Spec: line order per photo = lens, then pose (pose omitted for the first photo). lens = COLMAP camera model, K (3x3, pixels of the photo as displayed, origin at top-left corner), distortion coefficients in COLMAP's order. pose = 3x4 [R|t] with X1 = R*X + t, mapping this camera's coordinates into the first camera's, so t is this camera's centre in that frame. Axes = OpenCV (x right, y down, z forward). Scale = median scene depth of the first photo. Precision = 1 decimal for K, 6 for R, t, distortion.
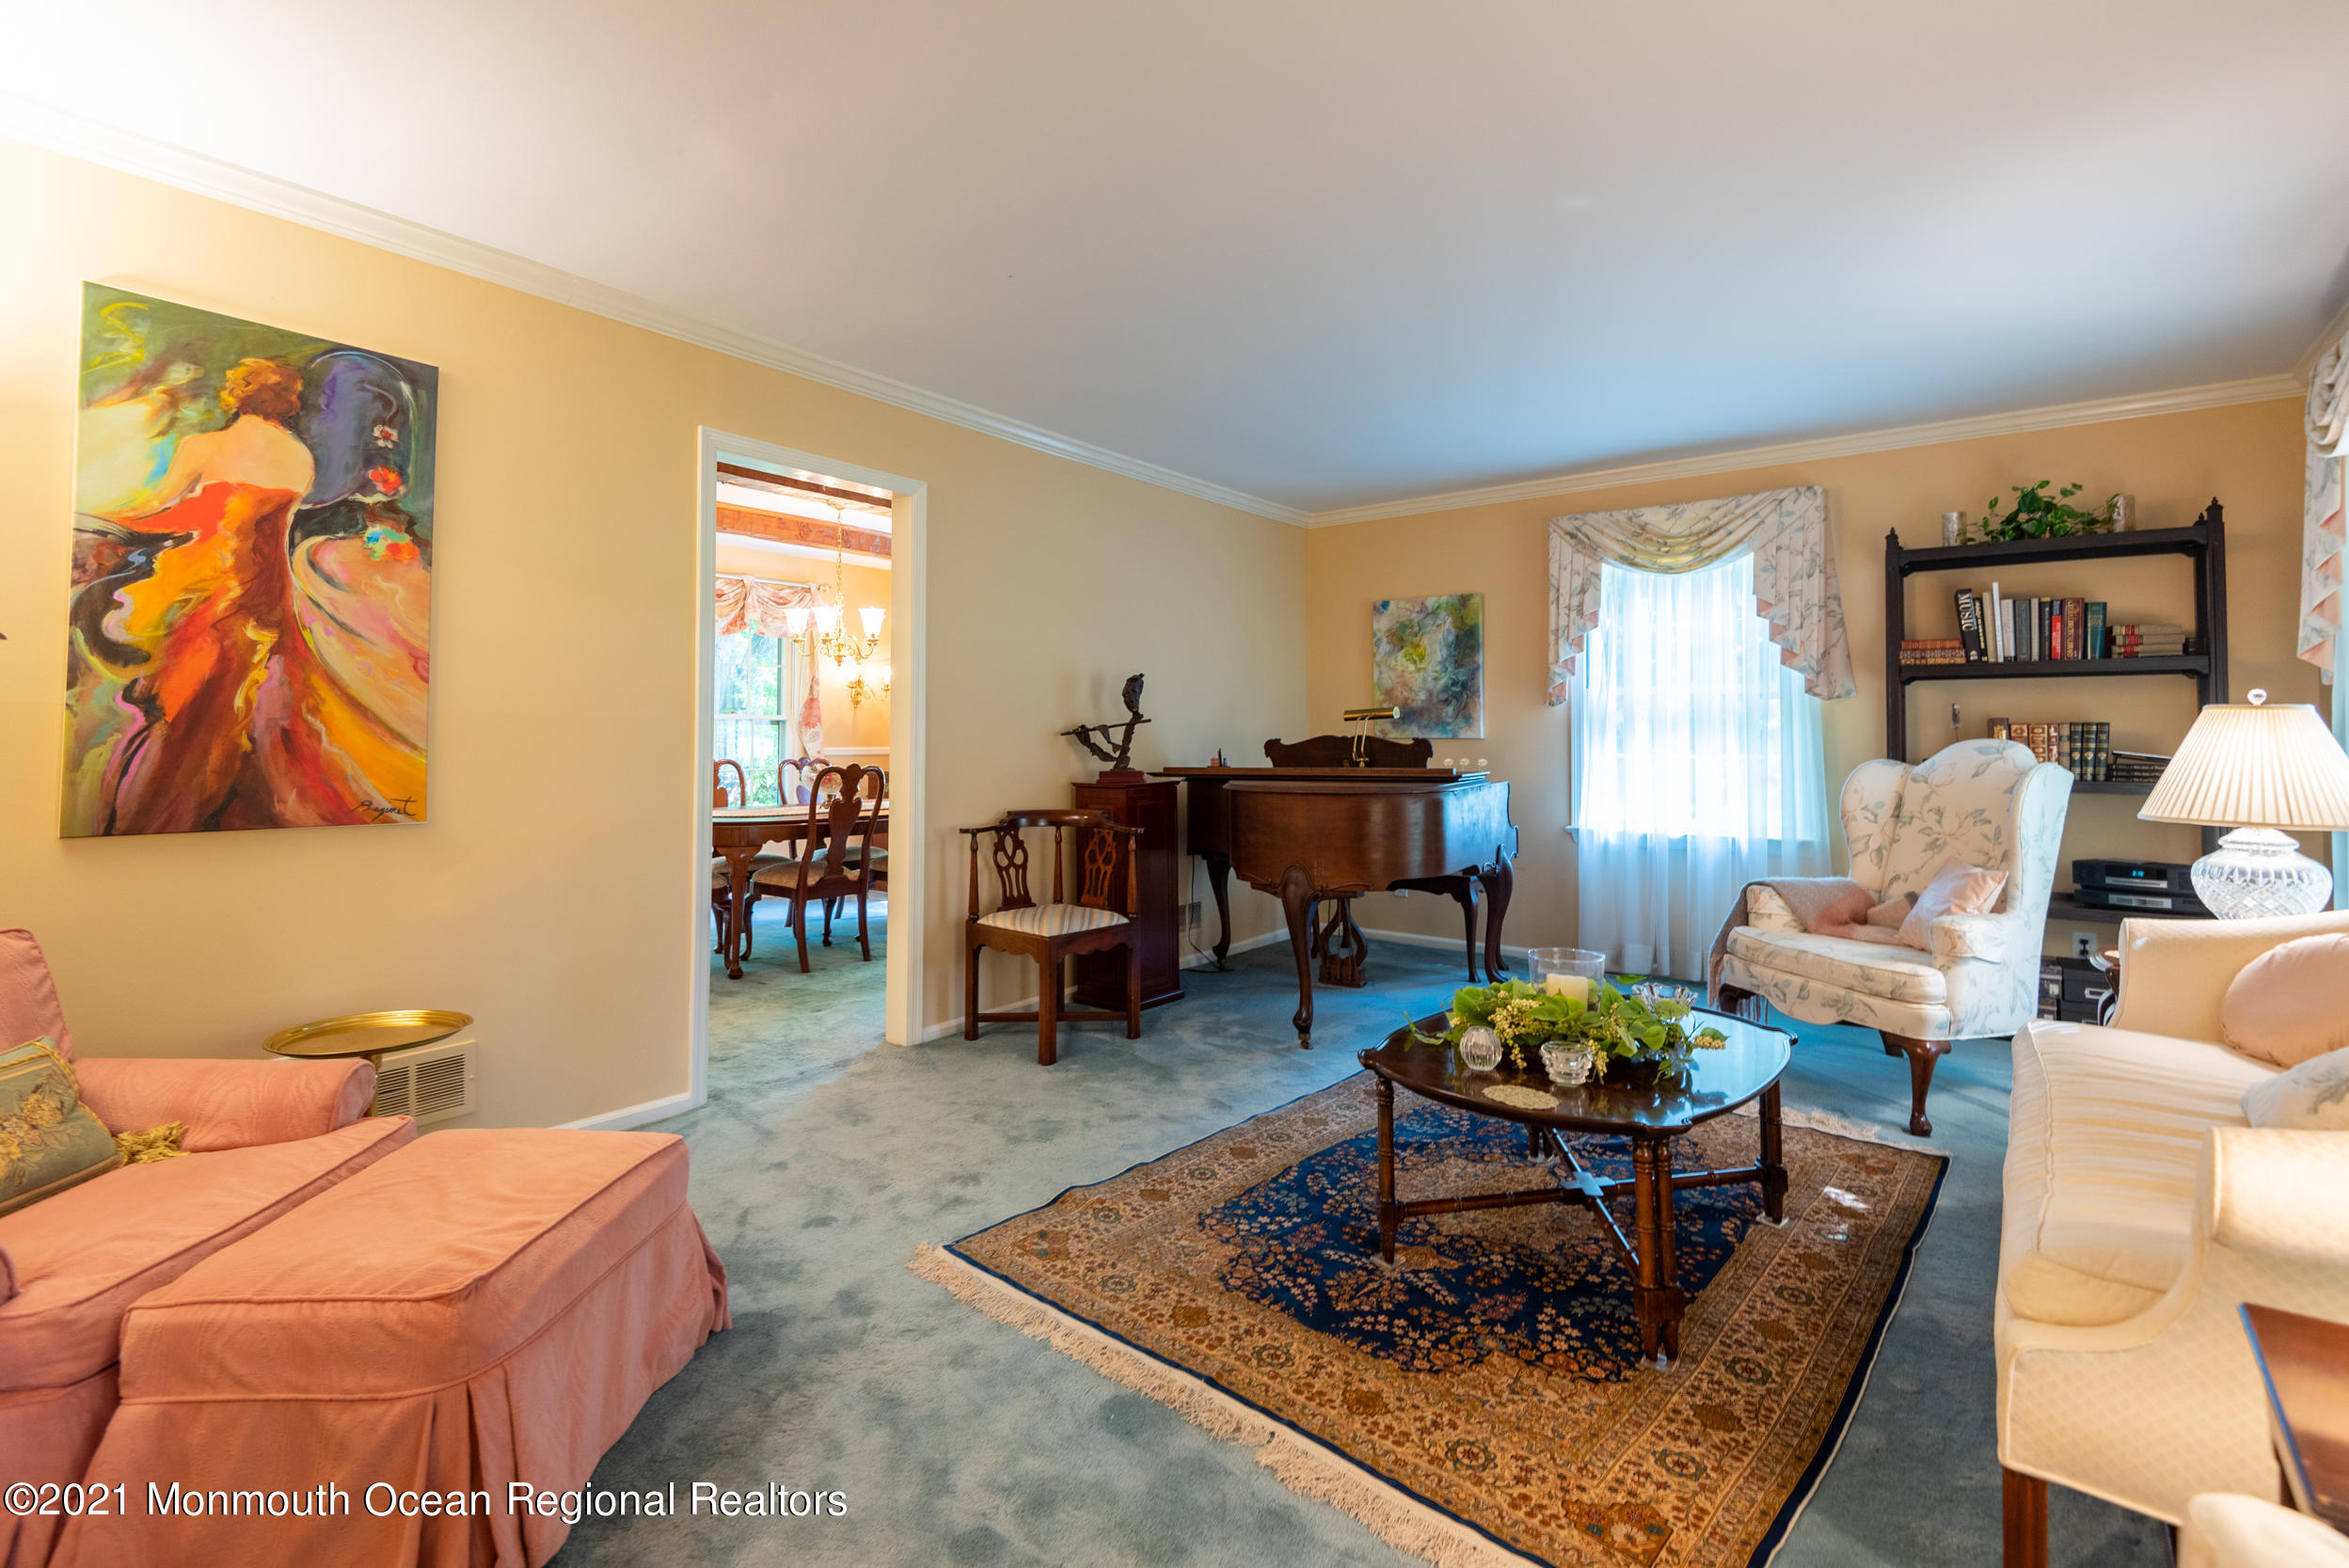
lens RADIAL K [[1062.5, 0, 1192.2], [0, 1062.5, 710.3], [0, 0, 1]] dist [0.001012, -0.002364]
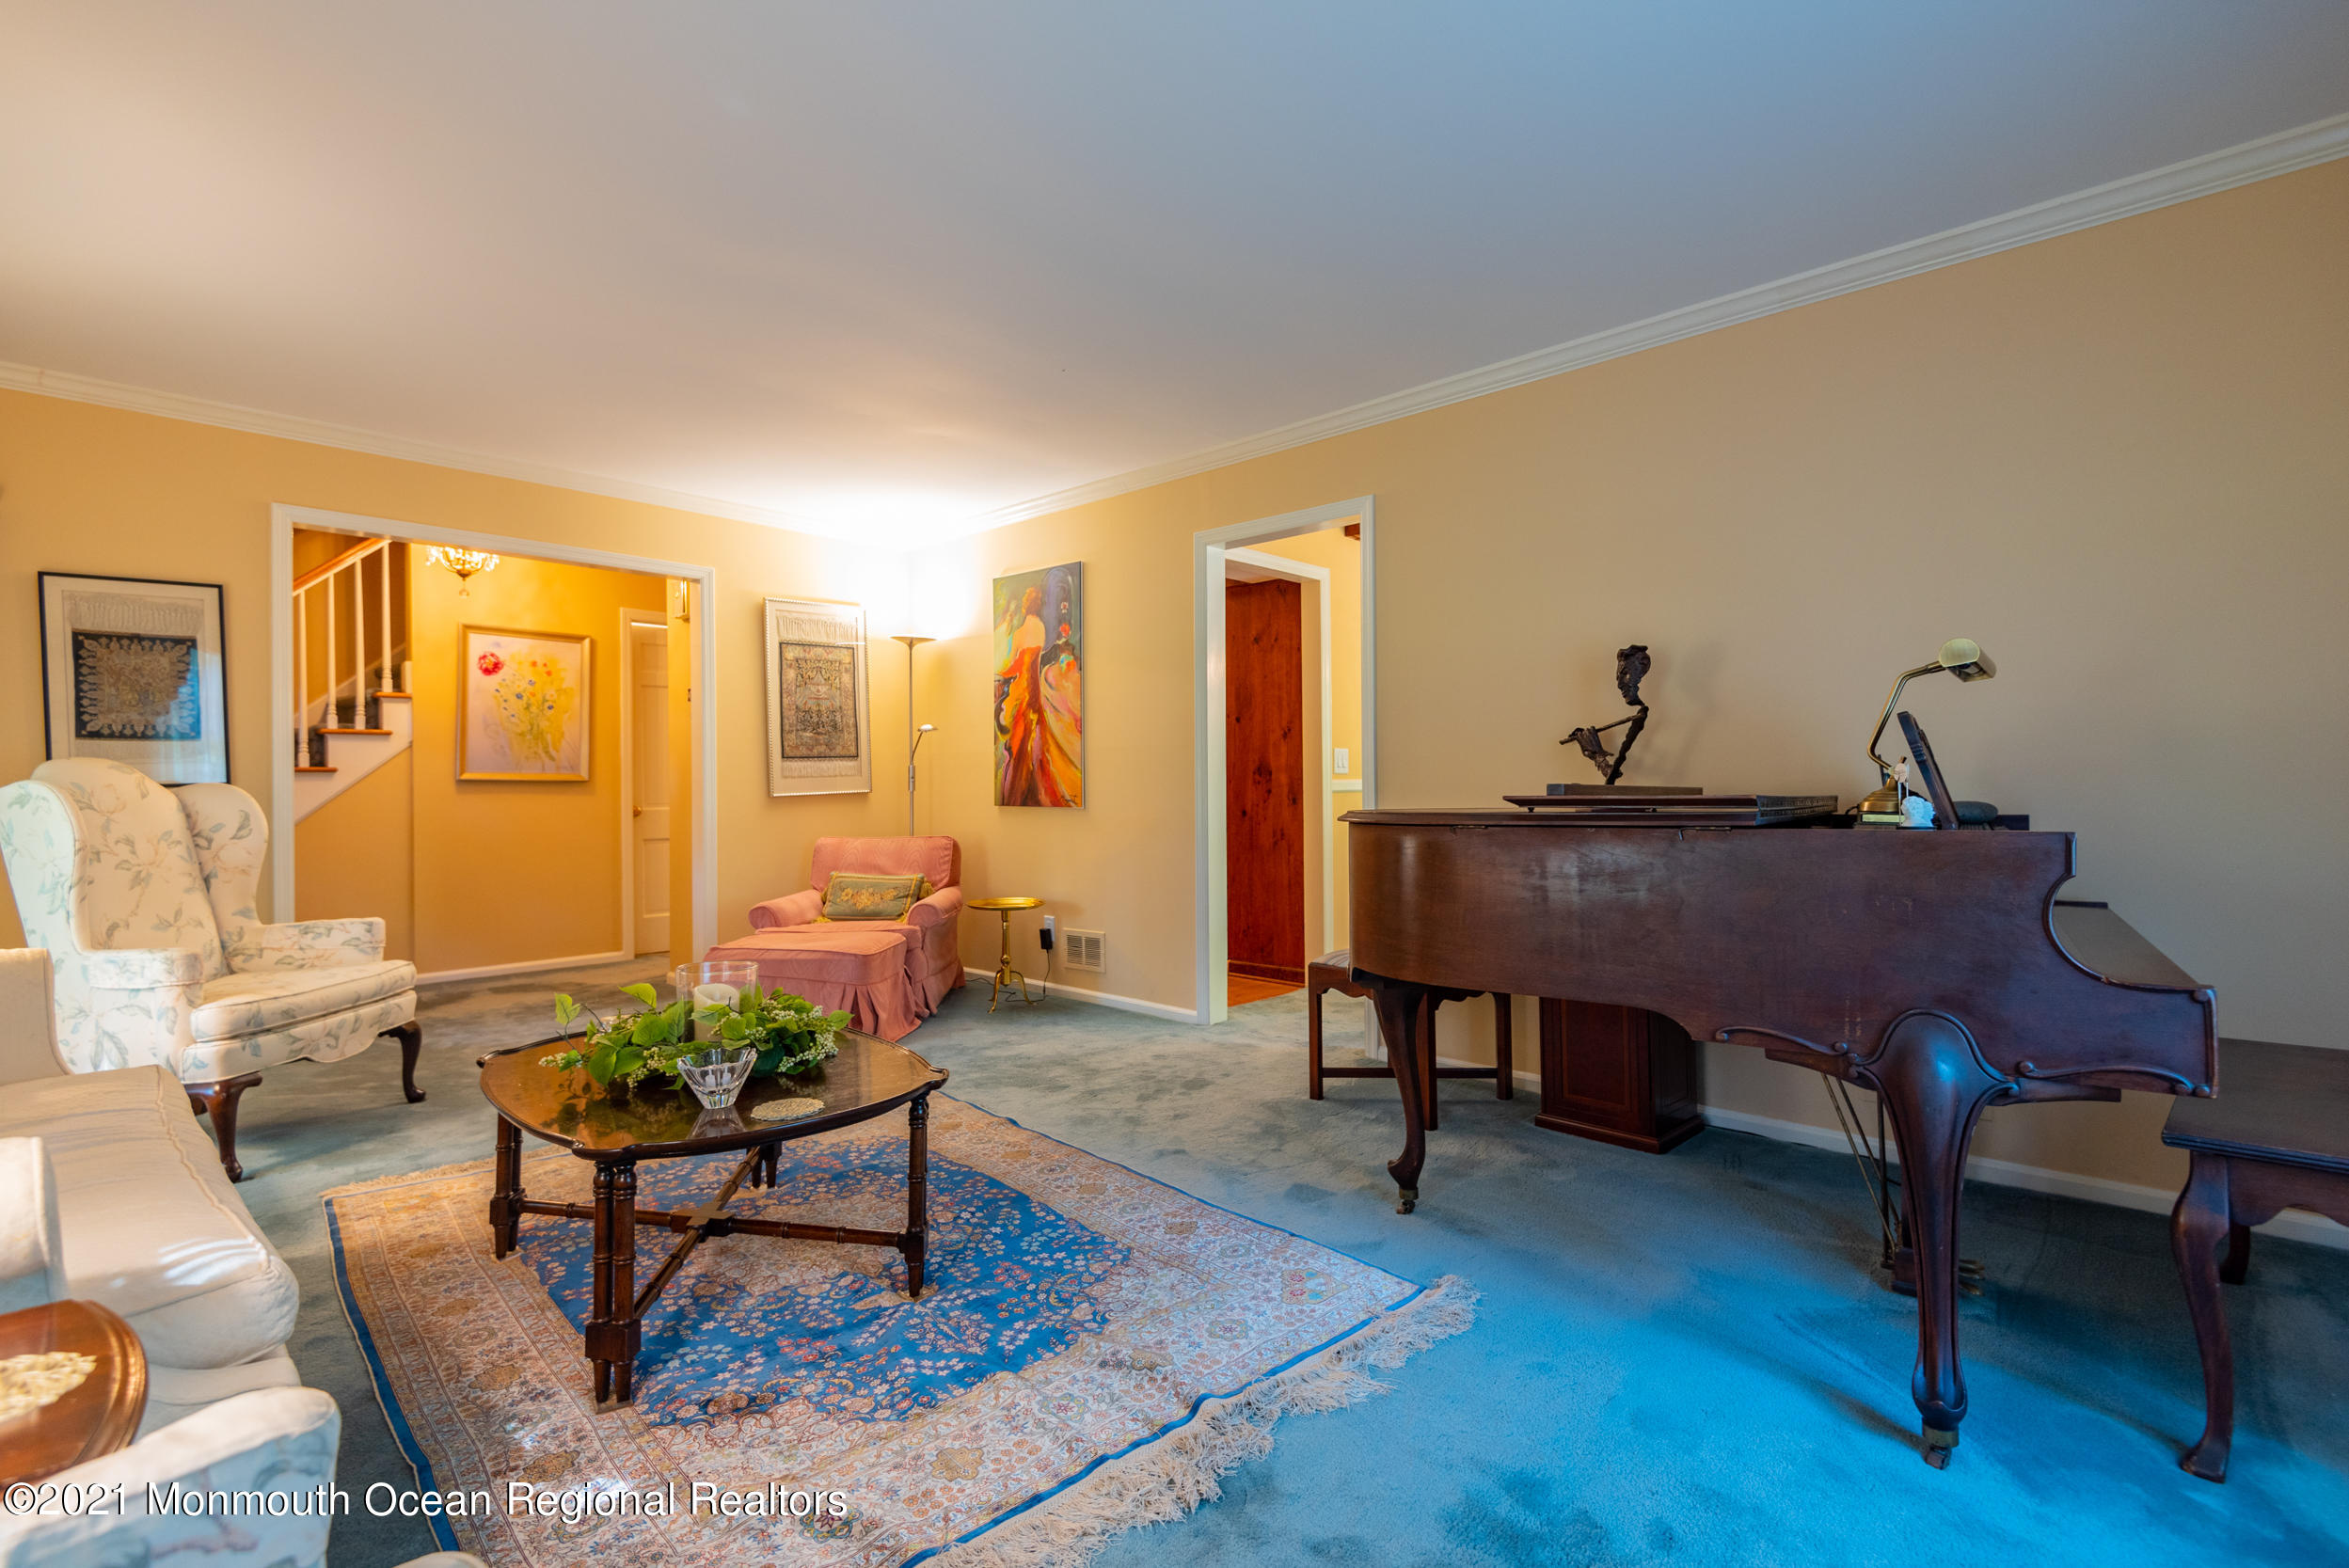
lens RADIAL K [[1062.5, 0, 1174.9], [0, 1062.5, 776.9], [0, 0, 1]] dist [0.001012, -0.002364]
pose [[-0.085326, -0.004380, -0.996343, 1.235104], [0.031450, 0.999480, -0.007087, 0.075176], [0.995857, -0.031939, -0.085144, 1.458647]]
